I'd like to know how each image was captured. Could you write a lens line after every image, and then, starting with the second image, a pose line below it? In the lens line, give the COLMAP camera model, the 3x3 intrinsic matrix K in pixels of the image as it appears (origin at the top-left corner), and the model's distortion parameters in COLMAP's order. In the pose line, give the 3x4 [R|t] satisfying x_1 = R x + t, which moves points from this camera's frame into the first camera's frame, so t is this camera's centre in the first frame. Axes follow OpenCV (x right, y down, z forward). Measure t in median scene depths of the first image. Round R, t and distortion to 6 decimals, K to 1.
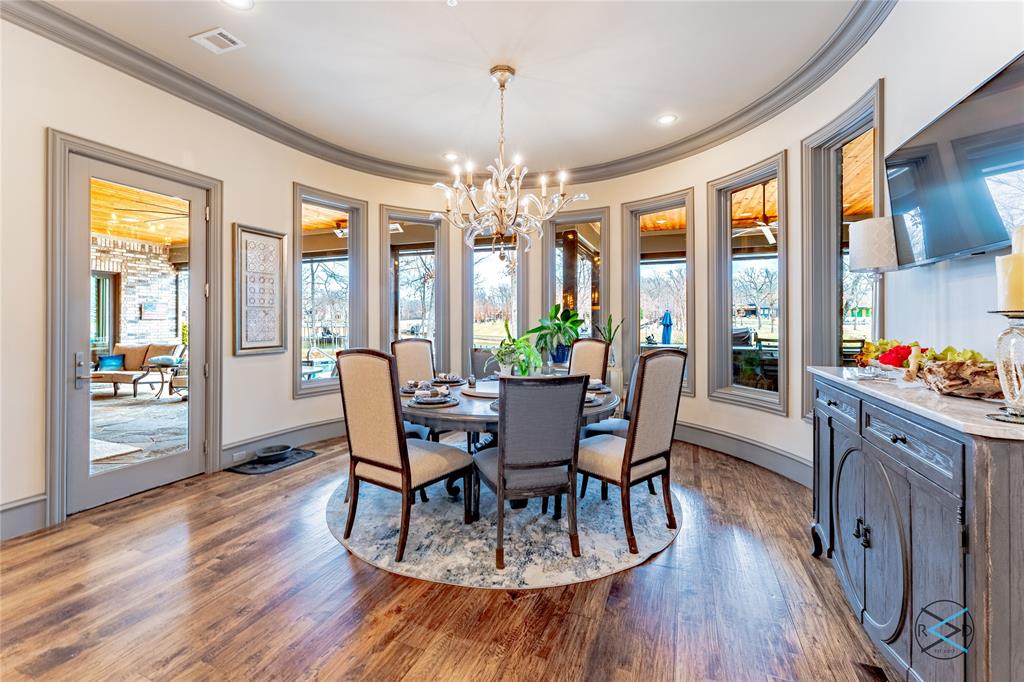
lens RADIAL K [[419.3, 0, 515.1], [0, 419.3, 320.8], [0, 0, 1]] dist [-0.000052, -0.000096]
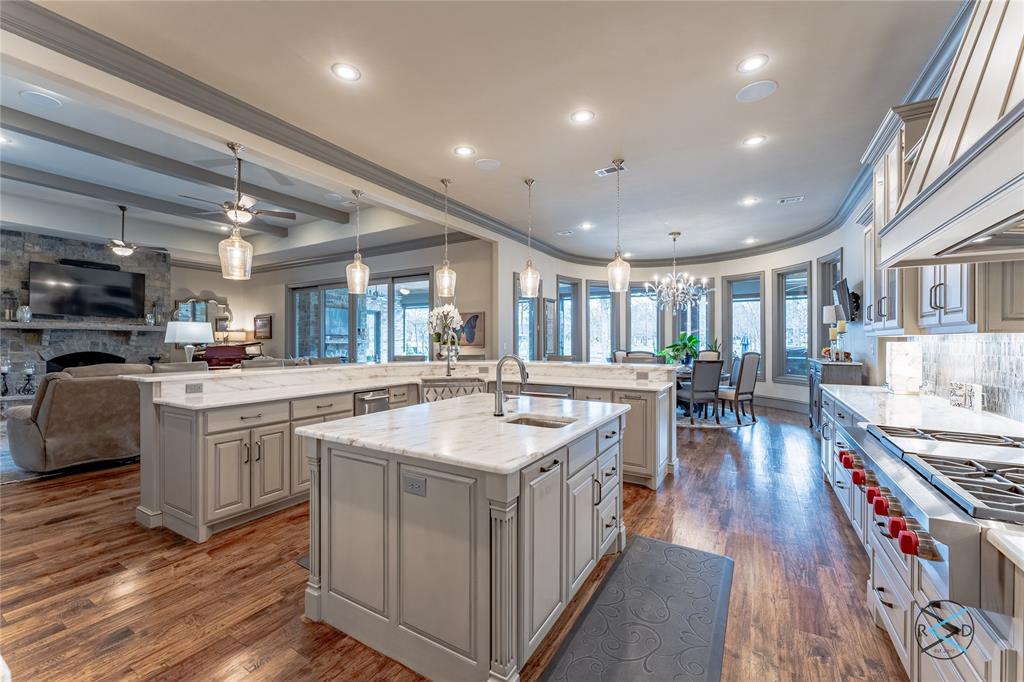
lens RADIAL K [[419.3, 0, 510.8], [0, 419.3, 340.7], [0, 0, 1]] dist [-0.000052, -0.000096]
pose [[0.988724, 0.000485, -0.149746, -0.449286], [-0.000900, 0.999996, -0.002704, 0.002566], [0.149744, 0.002809, 0.988721, -1.107995]]
